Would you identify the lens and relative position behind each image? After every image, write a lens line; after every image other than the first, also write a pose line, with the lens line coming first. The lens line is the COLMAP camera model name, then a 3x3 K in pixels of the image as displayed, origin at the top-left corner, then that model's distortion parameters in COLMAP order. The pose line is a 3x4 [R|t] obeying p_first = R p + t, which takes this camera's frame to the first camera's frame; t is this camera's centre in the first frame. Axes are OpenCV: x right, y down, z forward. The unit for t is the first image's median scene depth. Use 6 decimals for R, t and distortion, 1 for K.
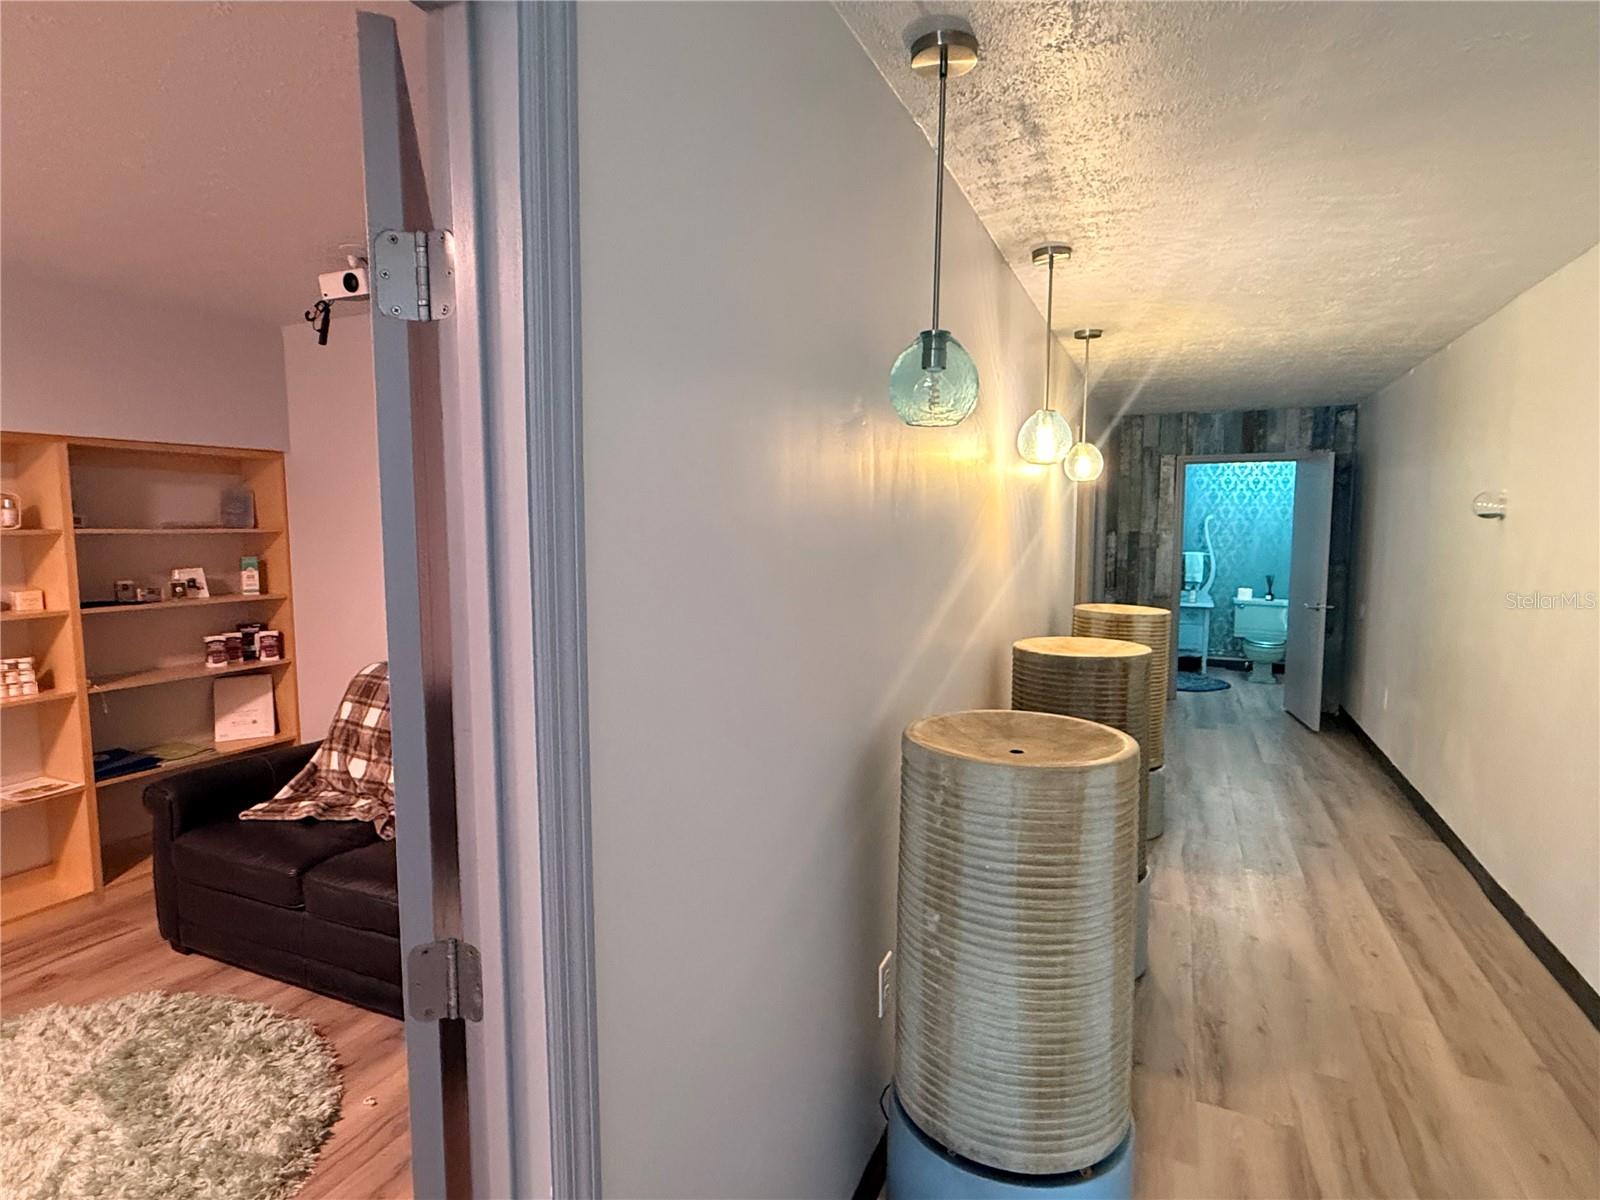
lens RADIAL K [[847.1, 0, 790.8], [0, 847.1, 593.2], [0, 0, 1]] dist [0.002930, -0.000436]
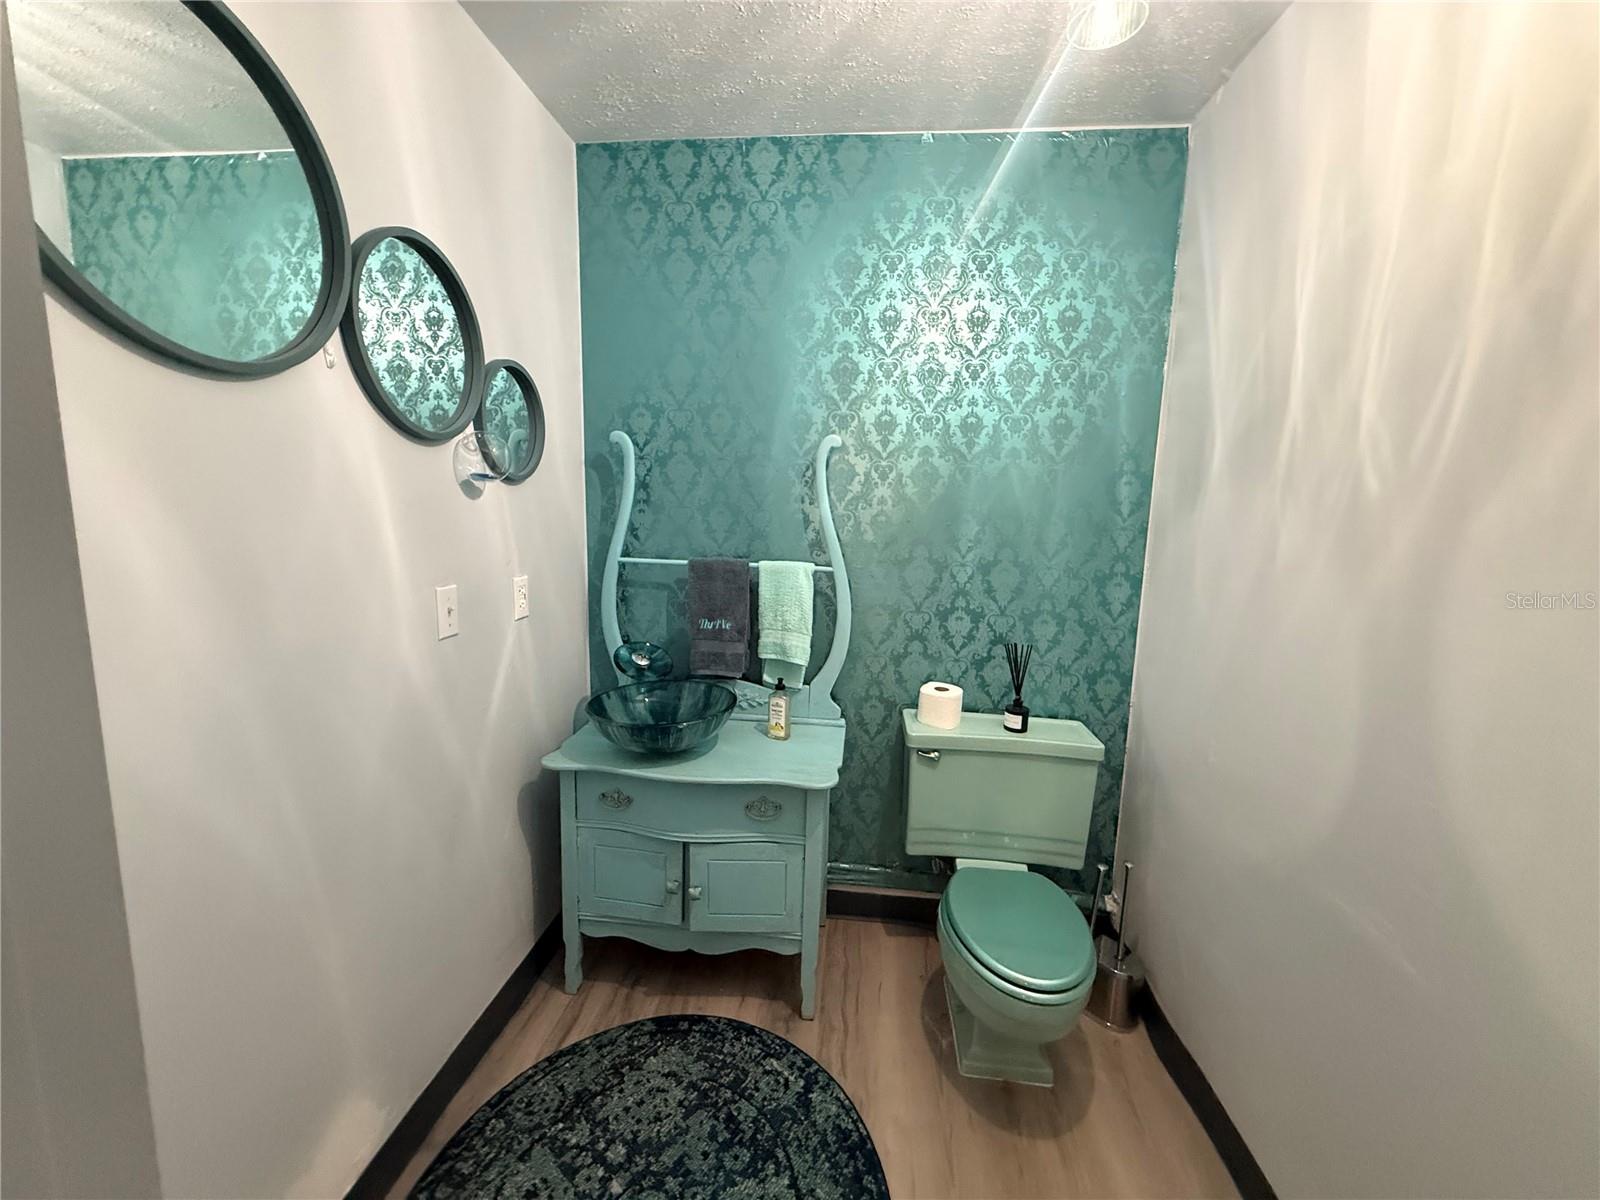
lens RADIAL K [[639.4, 0, 798.3], [0, 639.4, 593.8], [0, 0, 1]] dist [0.003463, -0.000875]
pose [[0.946617, -0.023266, 0.321519, 1.107598], [0.005379, 0.998393, 0.056410, -0.134147], [-0.322315, -0.051669, 0.945221, 2.139213]]
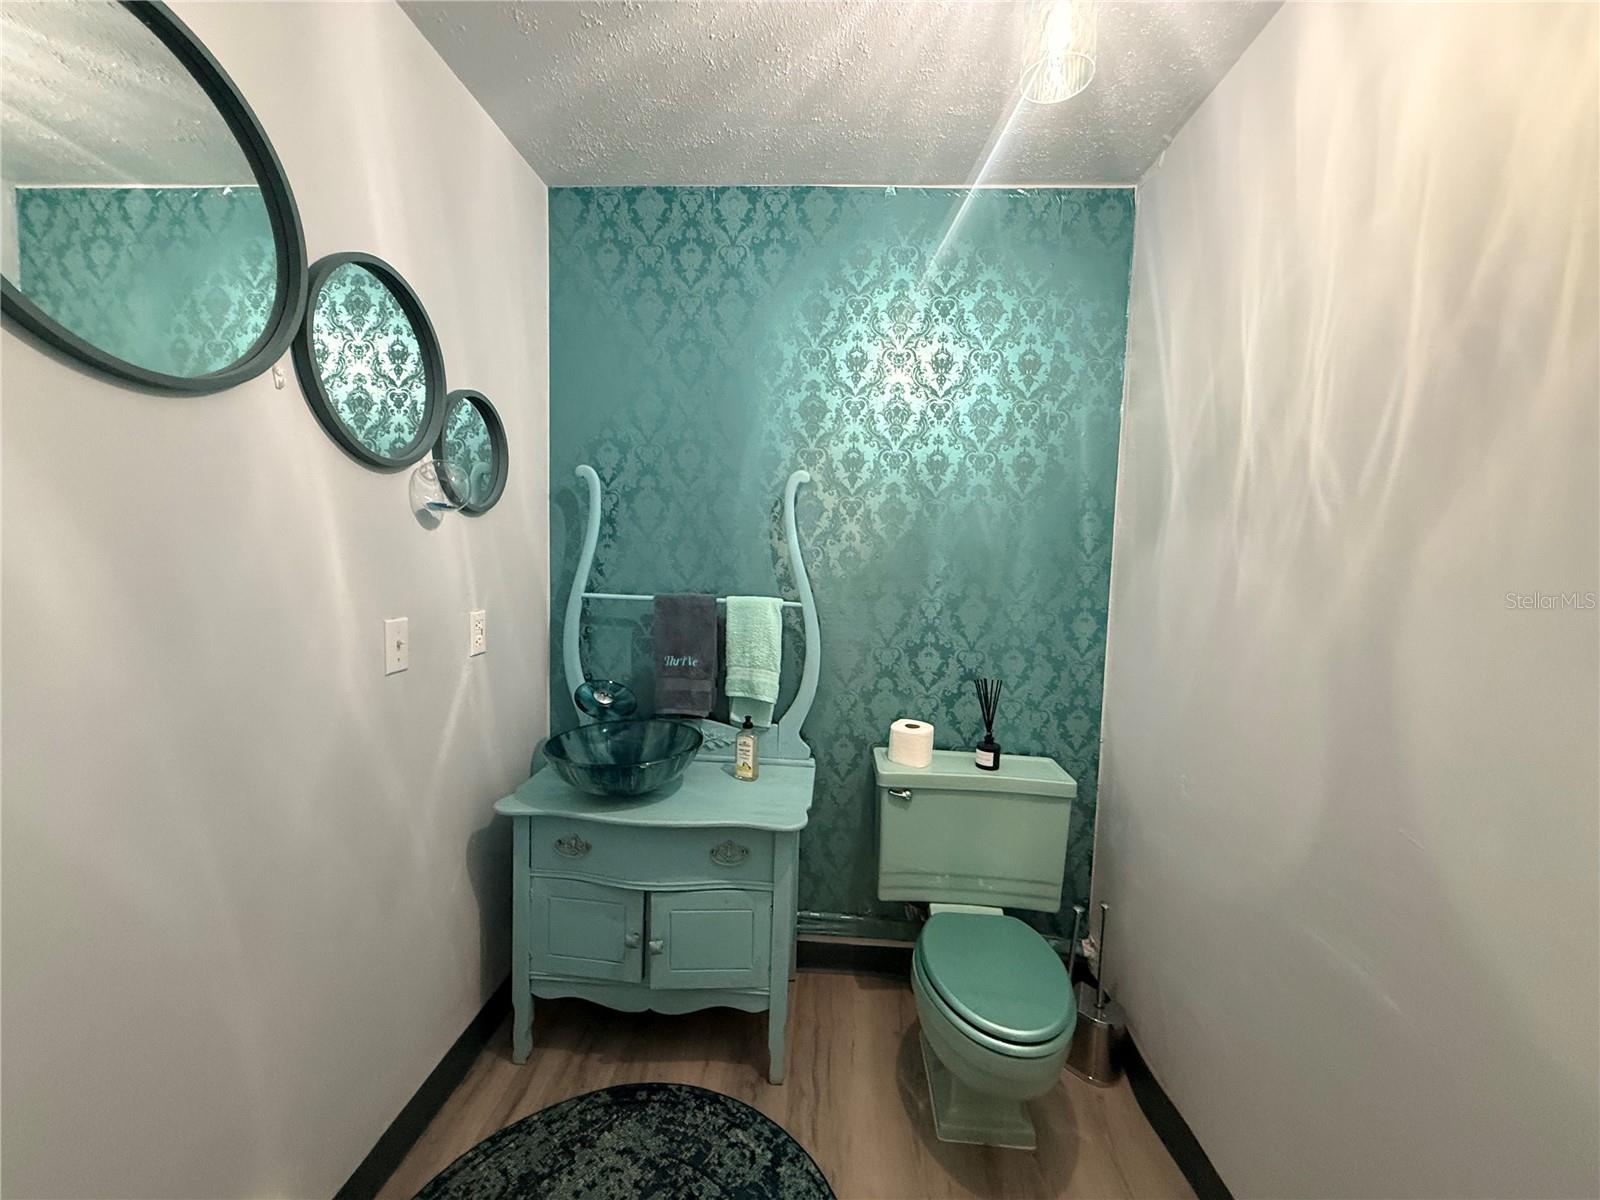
lens RADIAL K [[639.4, 0, 797.3], [0, 639.4, 593.5], [0, 0, 1]] dist [0.003463, -0.000875]
pose [[0.931378, 0.000207, 0.364055, 1.112022], [0.005341, 0.999884, -0.014231, -0.124986], [-0.364015, 0.015198, 0.931269, 2.145563]]
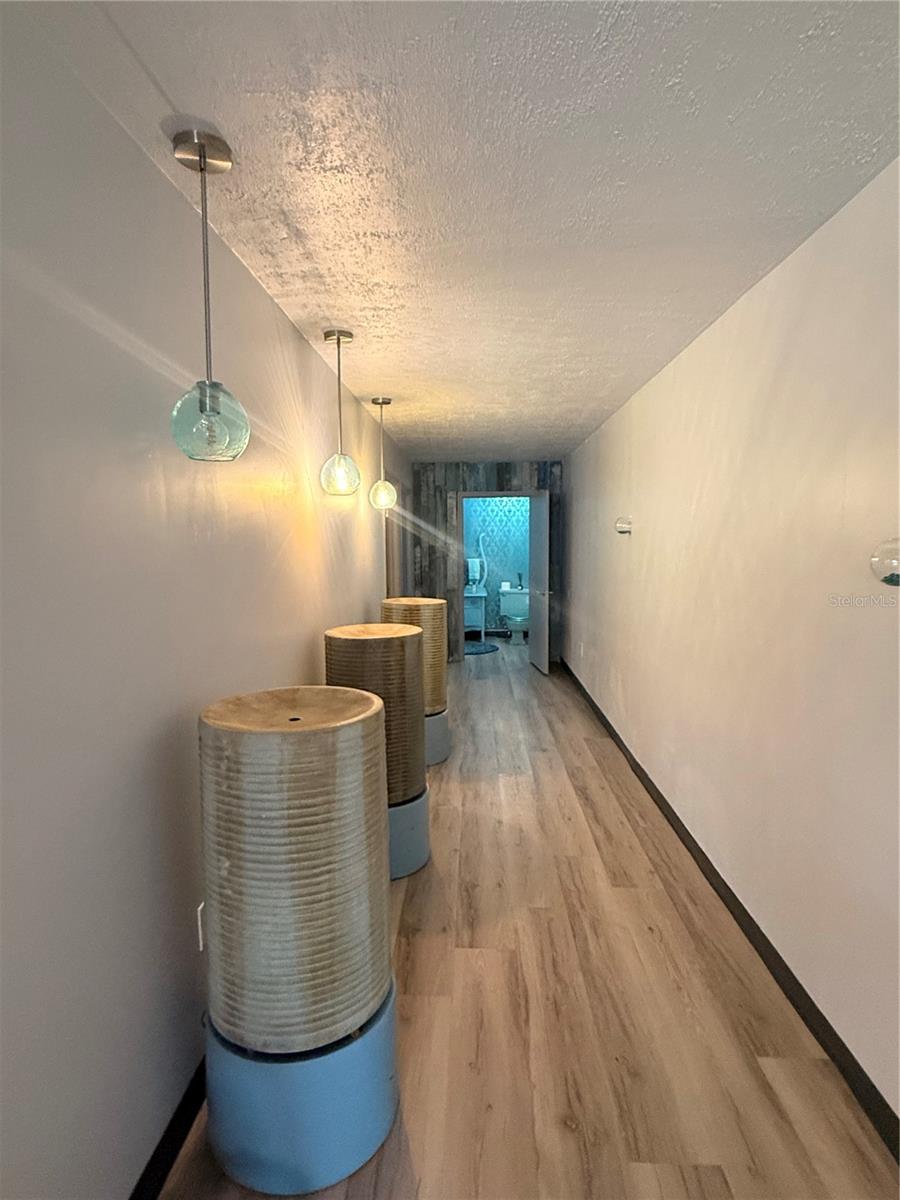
lens RADIAL K [[635.4, 0, 453.3], [0, 635.4, 596.1], [0, 0, 1]] dist [0.002930, -0.000436]
pose [[0.923274, -0.045095, 0.381485, 0.066059], [0.043446, 0.998972, 0.012939, 0.000118], [-0.381676, 0.004628, 0.924284, 0.013511]]
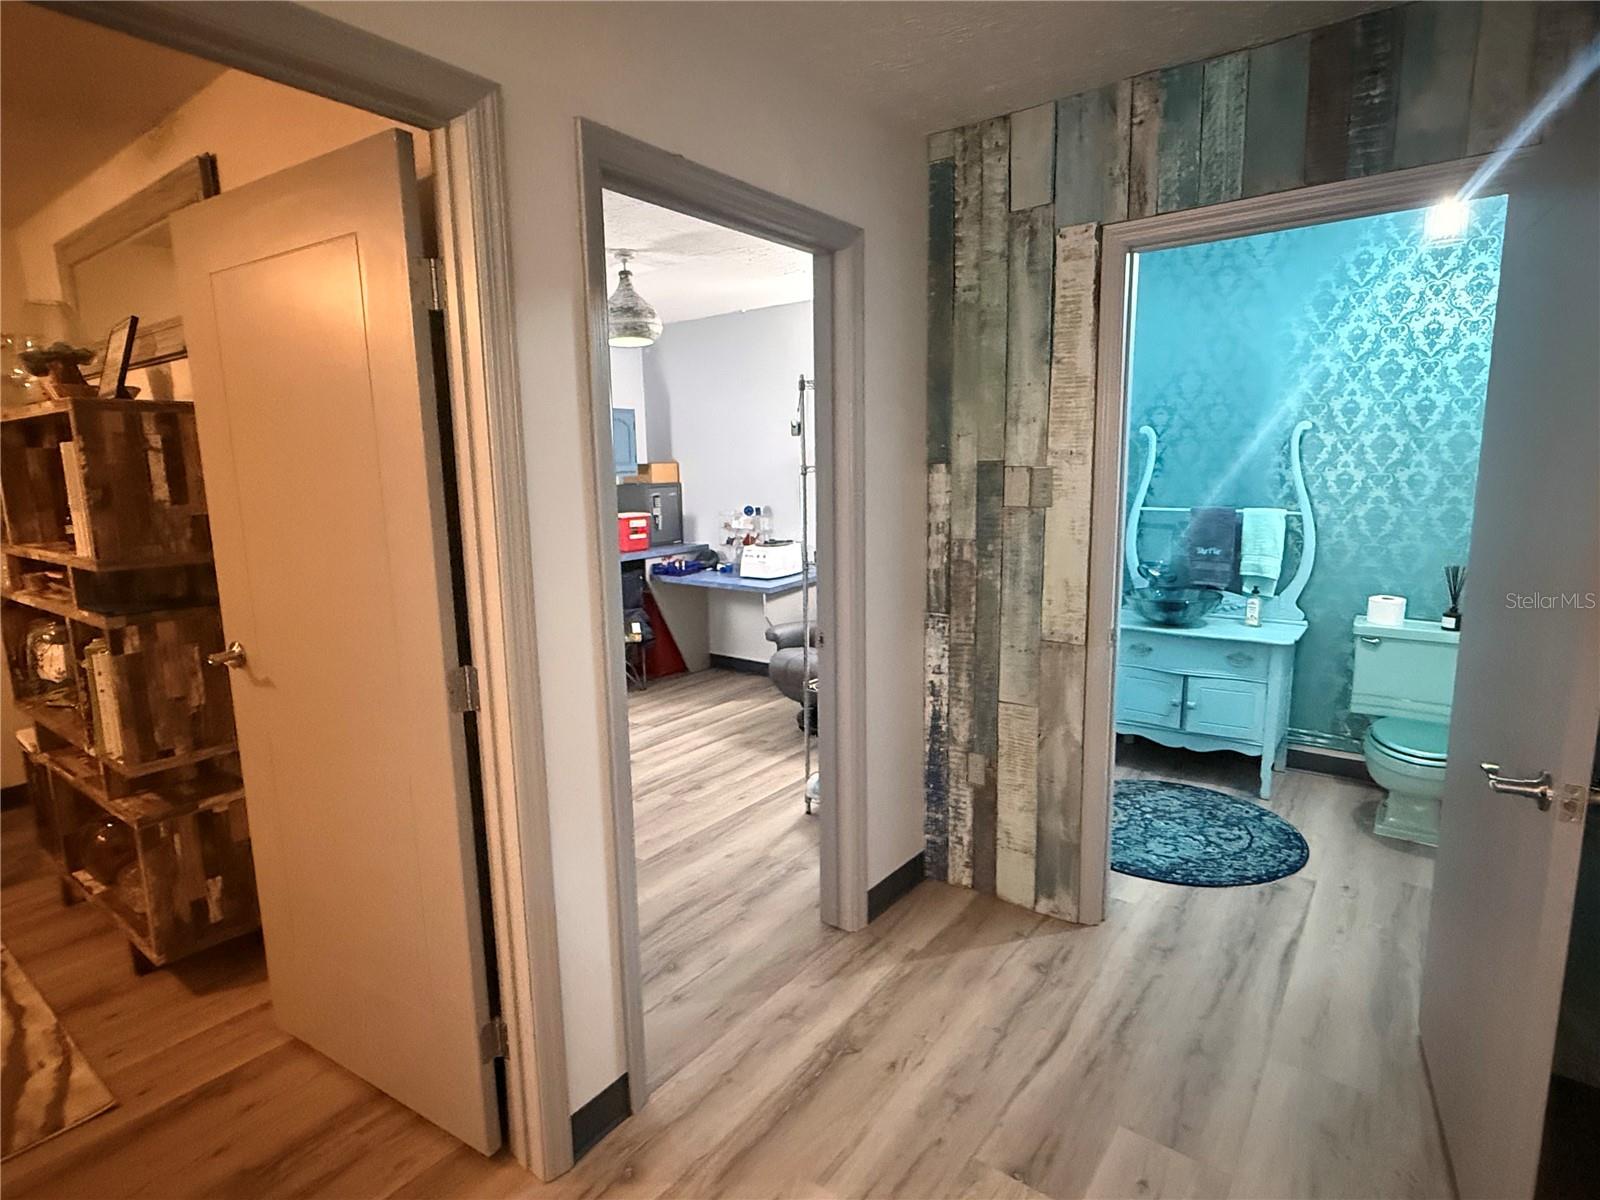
lens RADIAL K [[847.1, 0, 787.0], [0, 847.1, 596.2], [0, 0, 1]] dist [0.002930, -0.000436]
pose [[0.975818, 0.016416, -0.217967, 0.904394], [-0.000520, 0.997347, 0.072786, -0.094577], [0.218584, -0.070912, 0.973238, 1.419574]]
